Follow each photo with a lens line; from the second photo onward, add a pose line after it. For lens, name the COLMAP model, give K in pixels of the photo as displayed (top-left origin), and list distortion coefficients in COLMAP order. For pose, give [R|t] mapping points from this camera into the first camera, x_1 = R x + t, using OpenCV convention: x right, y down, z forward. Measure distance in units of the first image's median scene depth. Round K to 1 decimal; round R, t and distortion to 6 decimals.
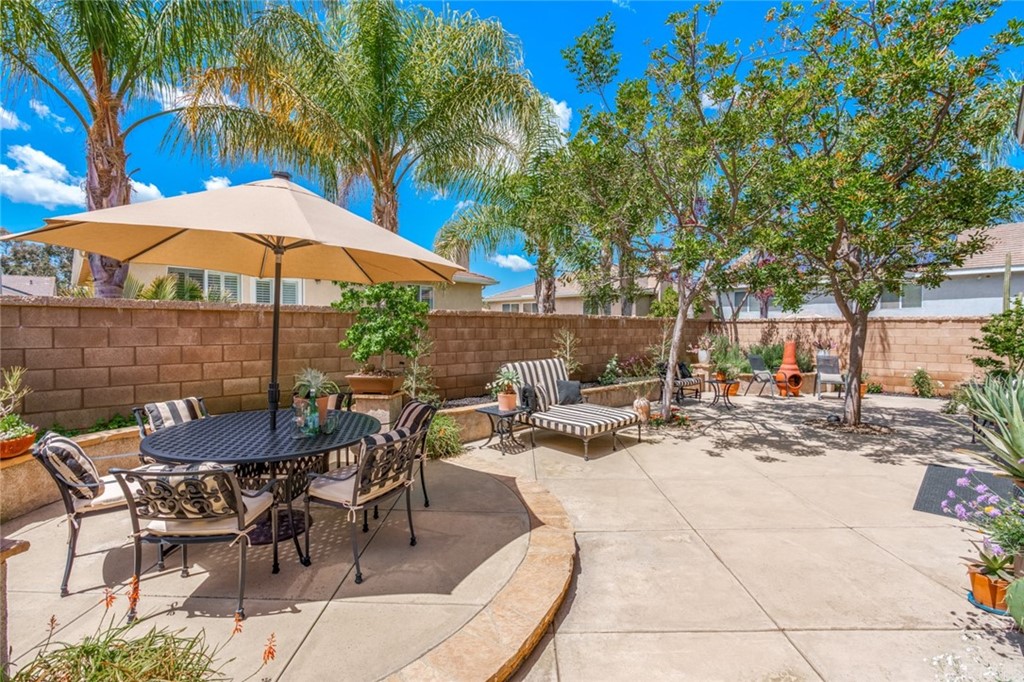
lens RADIAL K [[475.0, 0, 511.5], [0, 475.0, 338.2], [0, 0, 1]] dist [-0.006960, 0.001461]
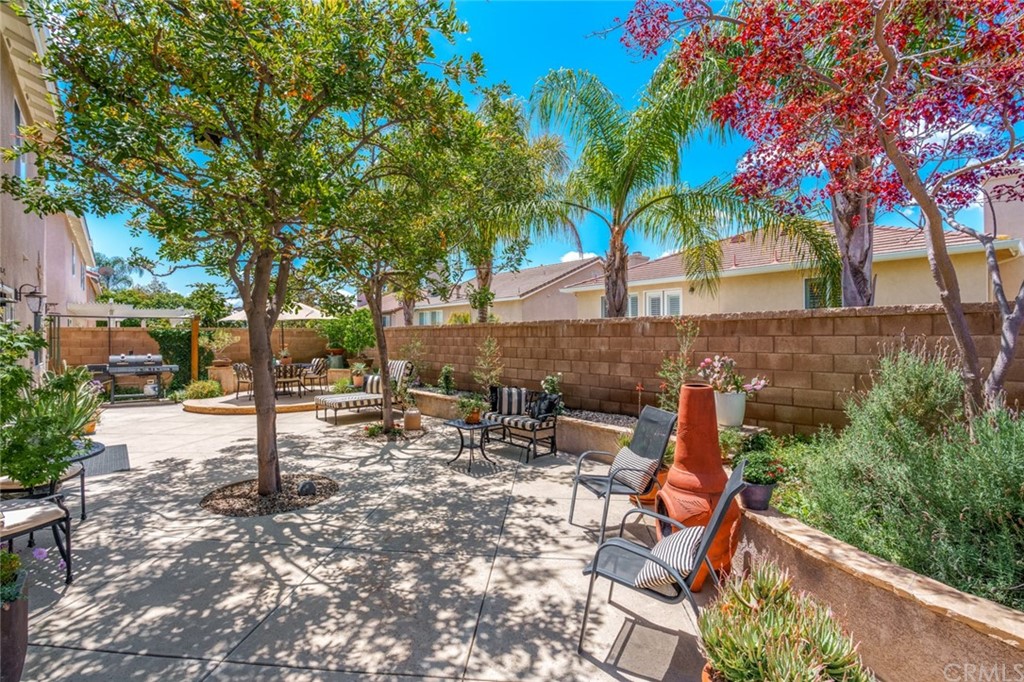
lens RADIAL K [[475.0, 0, 512.5], [0, 475.0, 341.4], [0, 0, 1]] dist [-0.006960, 0.001461]
pose [[-0.079937, -0.002930, -0.996796, 1.339487], [-0.009282, 0.999955, -0.002195, -0.015083], [0.996757, 0.009077, -0.079960, 1.388769]]
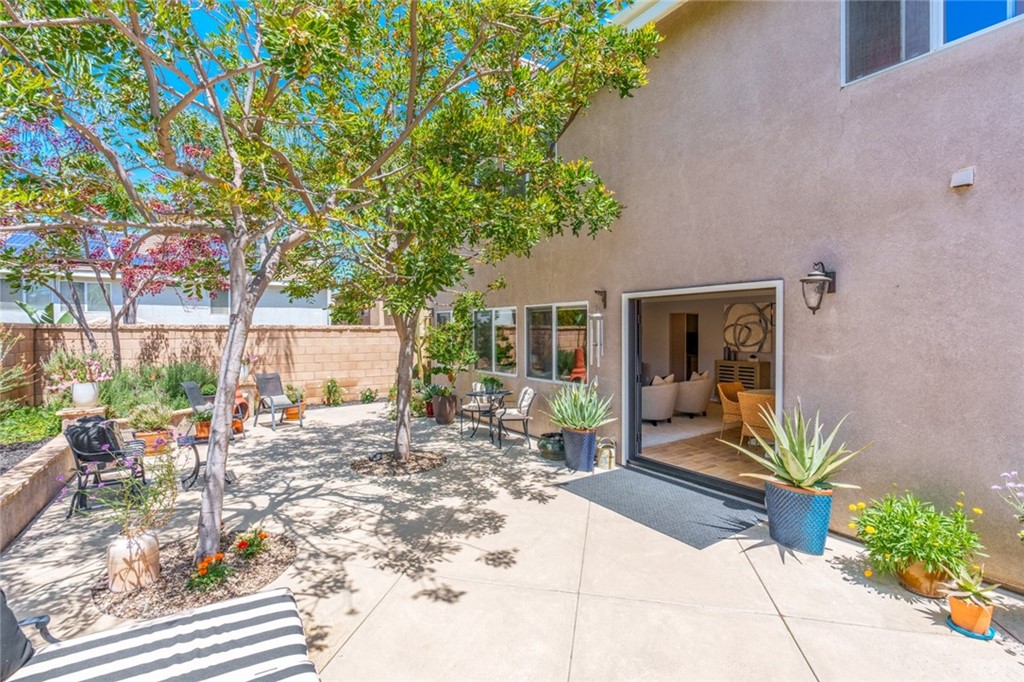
lens RADIAL K [[475.0, 0, 518.1], [0, 475.0, 334.9], [0, 0, 1]] dist [-0.006960, 0.001461]
pose [[0.183611, -0.013687, 0.982904, -0.059248], [0.023255, 0.999684, 0.009577, -0.038540], [-0.982724, 0.021099, 0.183871, 0.652727]]
